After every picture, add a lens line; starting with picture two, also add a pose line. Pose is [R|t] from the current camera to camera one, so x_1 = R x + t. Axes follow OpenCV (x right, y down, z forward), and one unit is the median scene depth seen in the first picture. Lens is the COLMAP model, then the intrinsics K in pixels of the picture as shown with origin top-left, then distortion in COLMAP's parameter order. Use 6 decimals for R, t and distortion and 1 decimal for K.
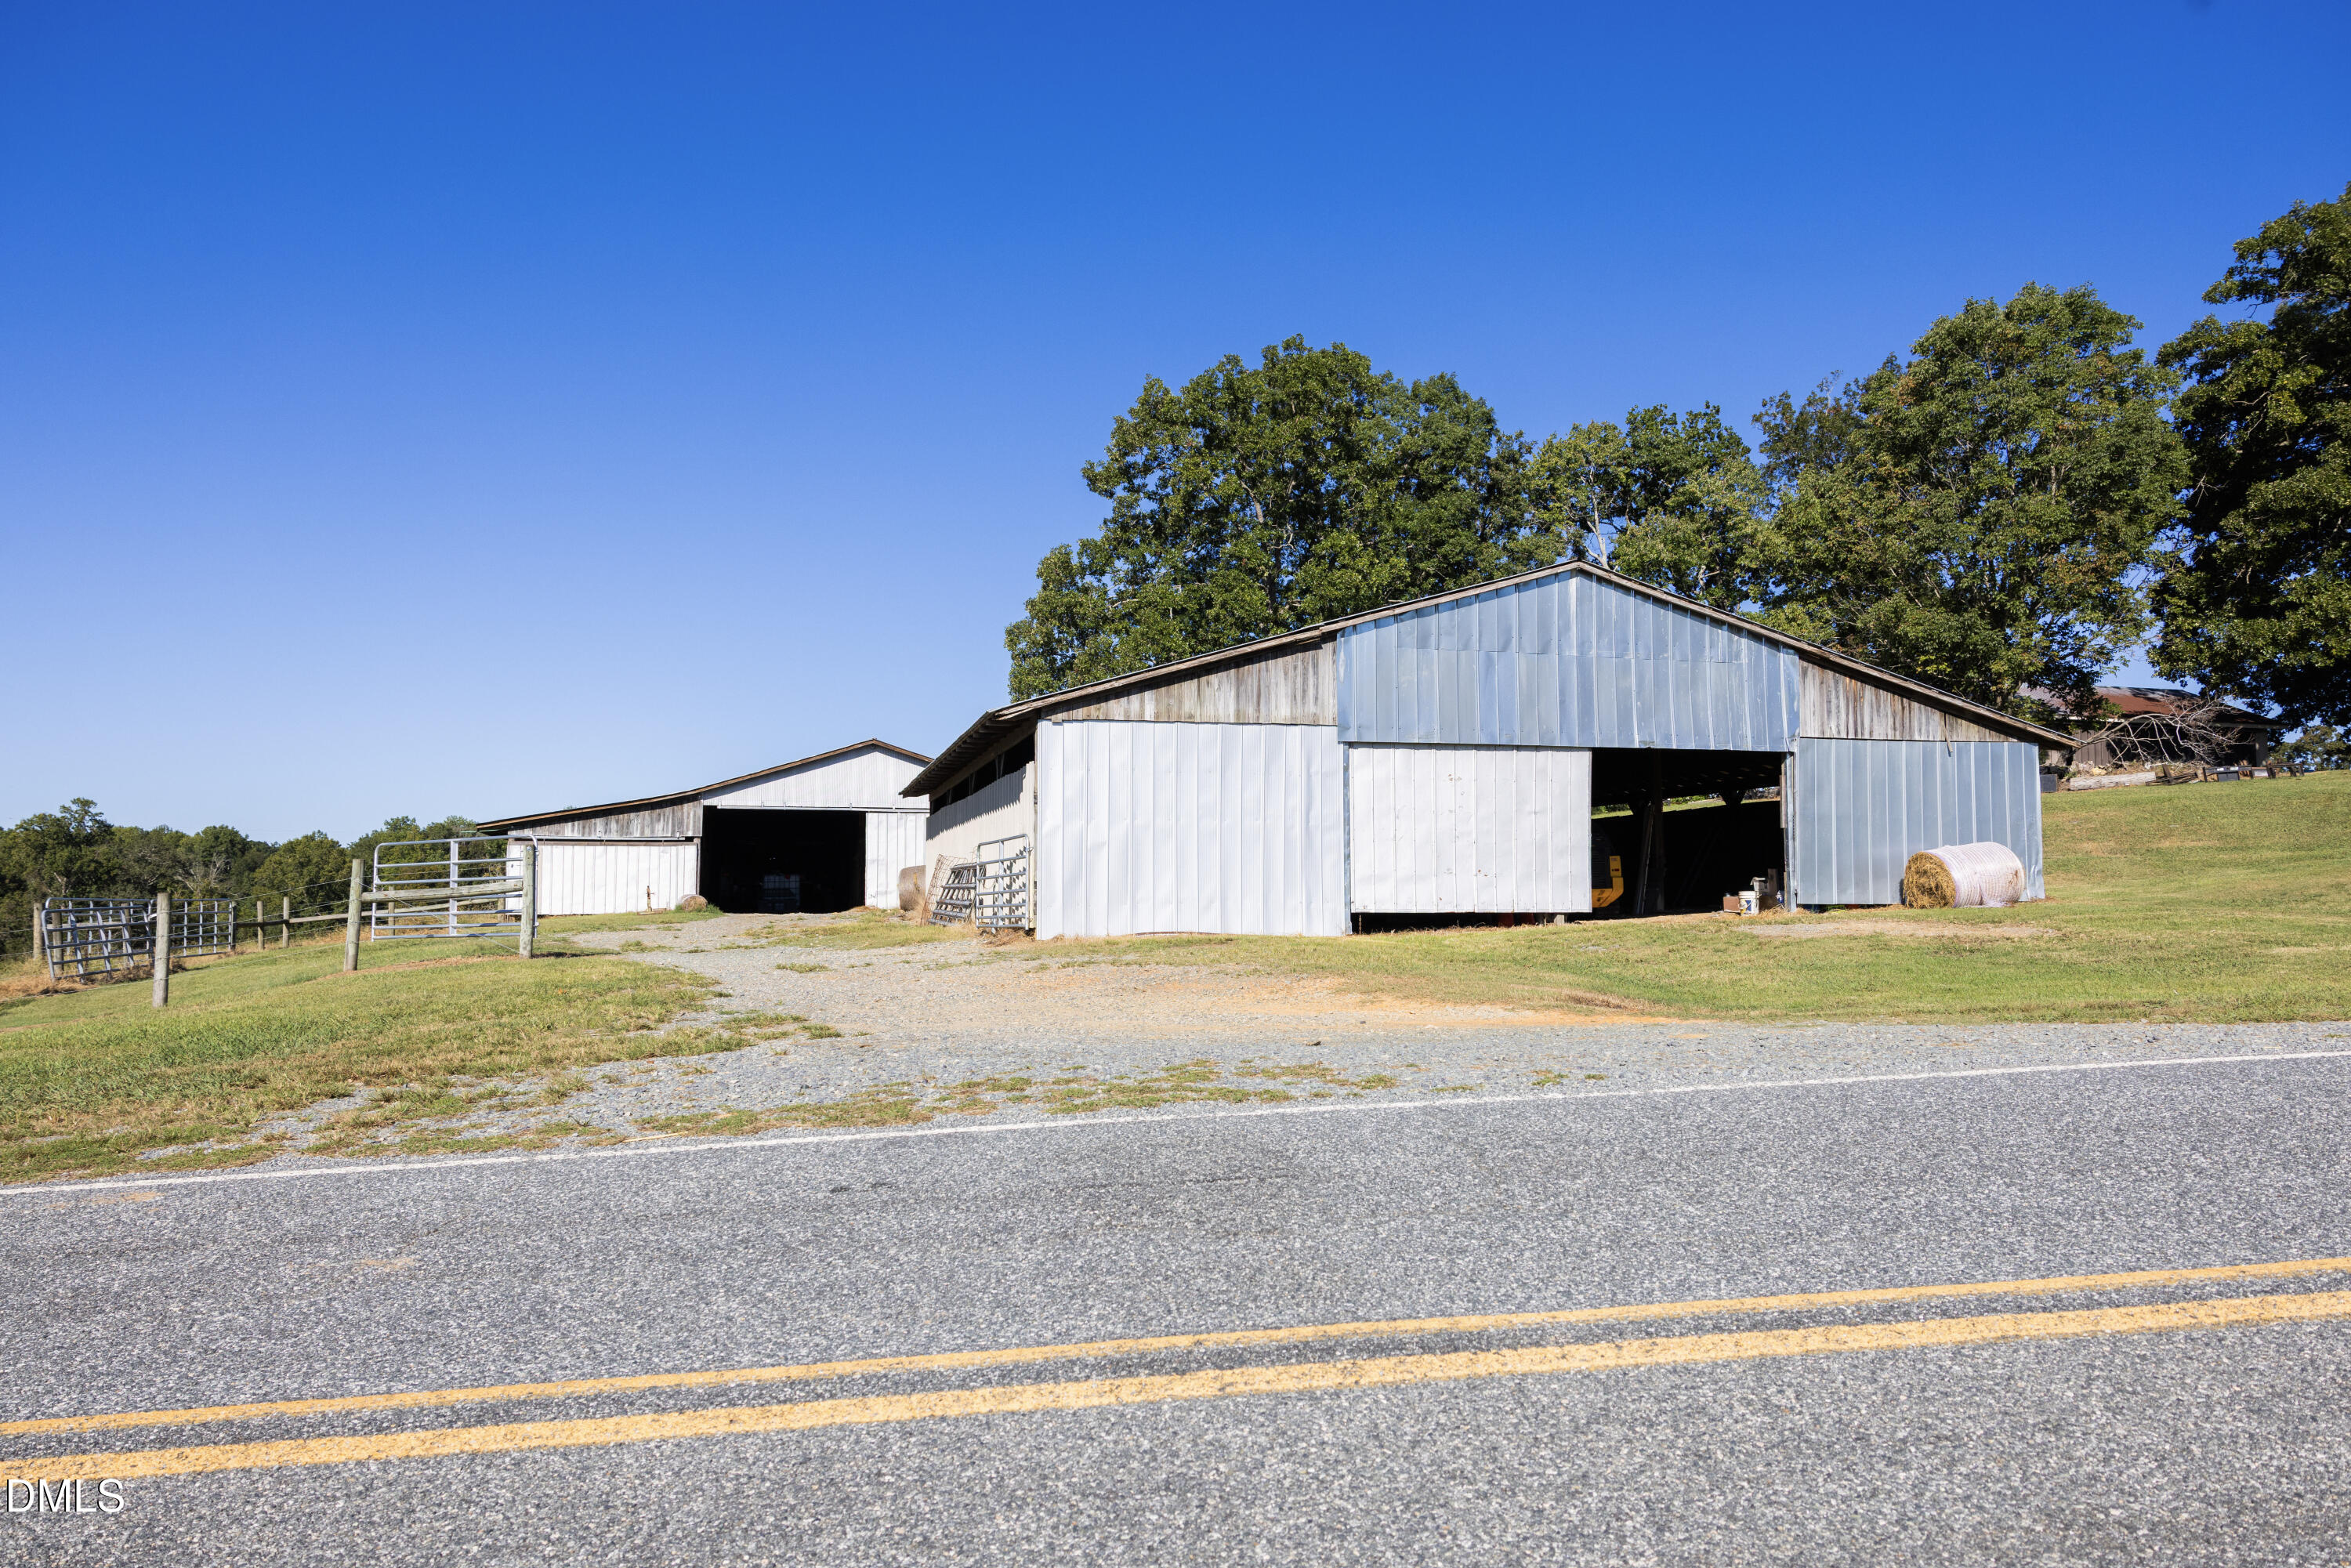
lens RADIAL K [[1524.3, 0, 1182.3], [0, 1524.3, 784.3], [0, 0, 1]] dist [0.000552, 0.002377]
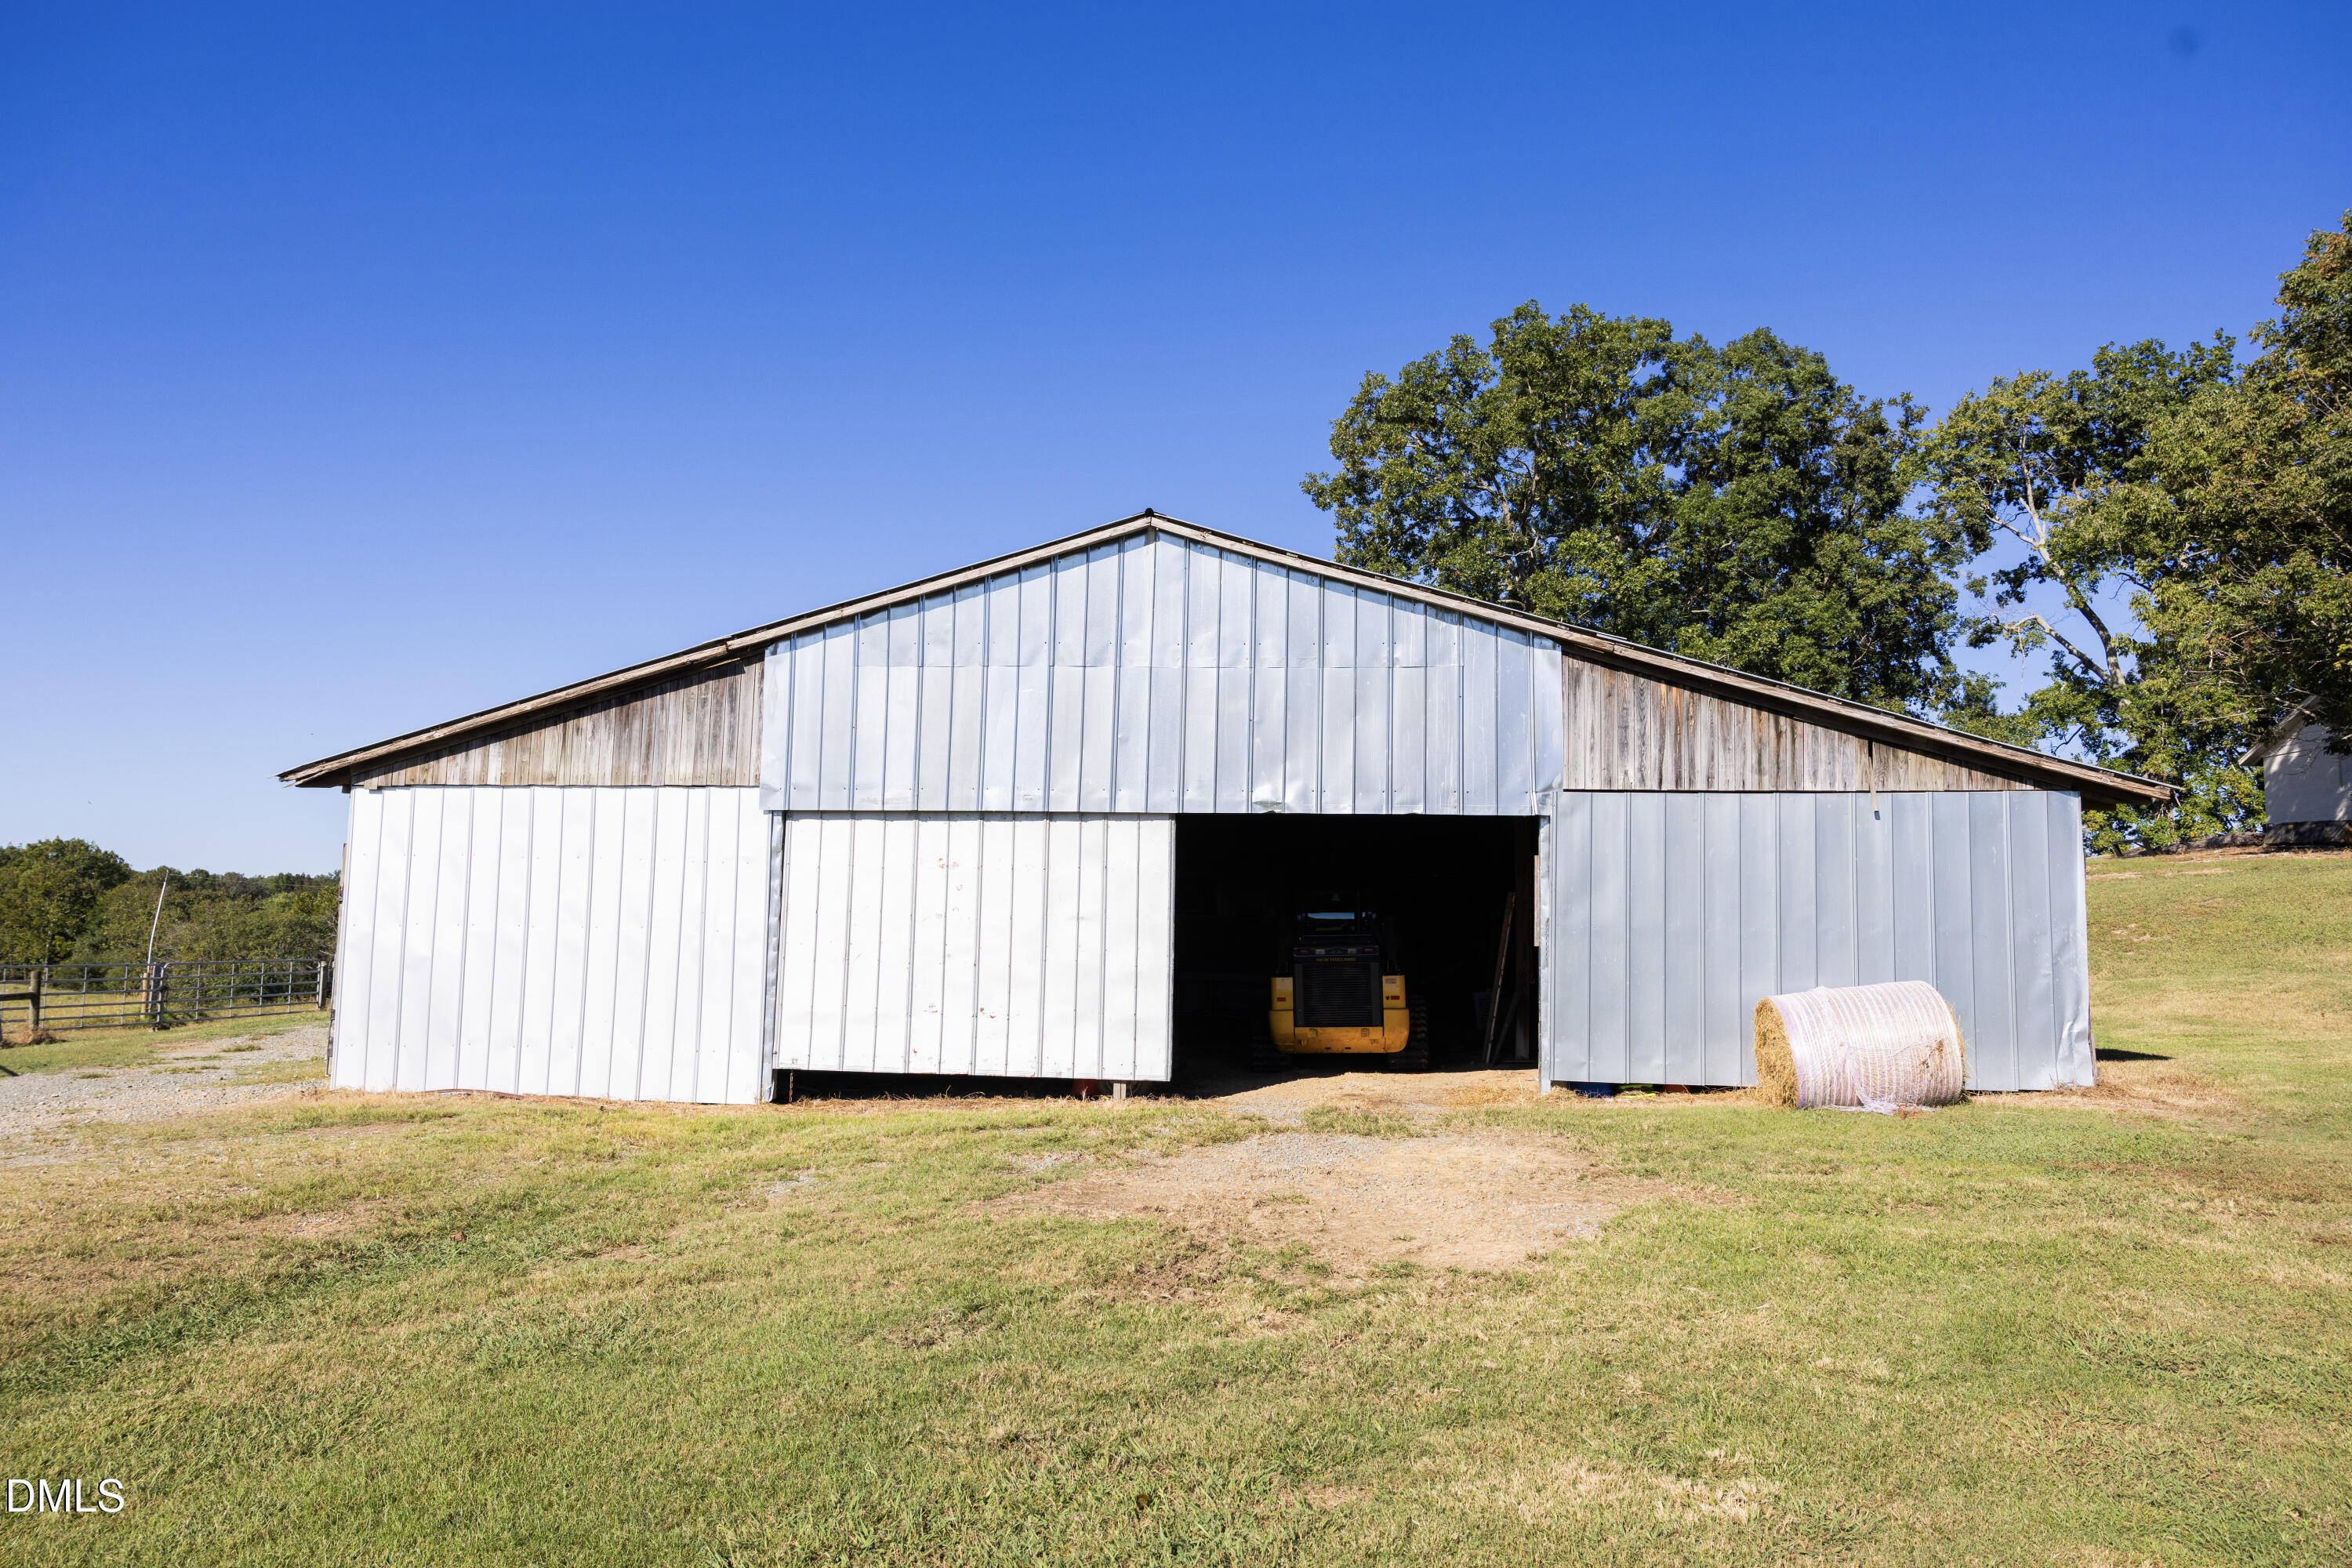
lens RADIAL K [[1525.0, 0, 1171.3], [0, 1525.0, 783.3], [0, 0, 1]] dist [0.000552, 0.002377]
pose [[0.936120, -0.018426, -0.351197, 0.485287], [0.008102, 0.999491, -0.030842, -0.017272], [0.351586, 0.026027, 0.935794, 0.420305]]
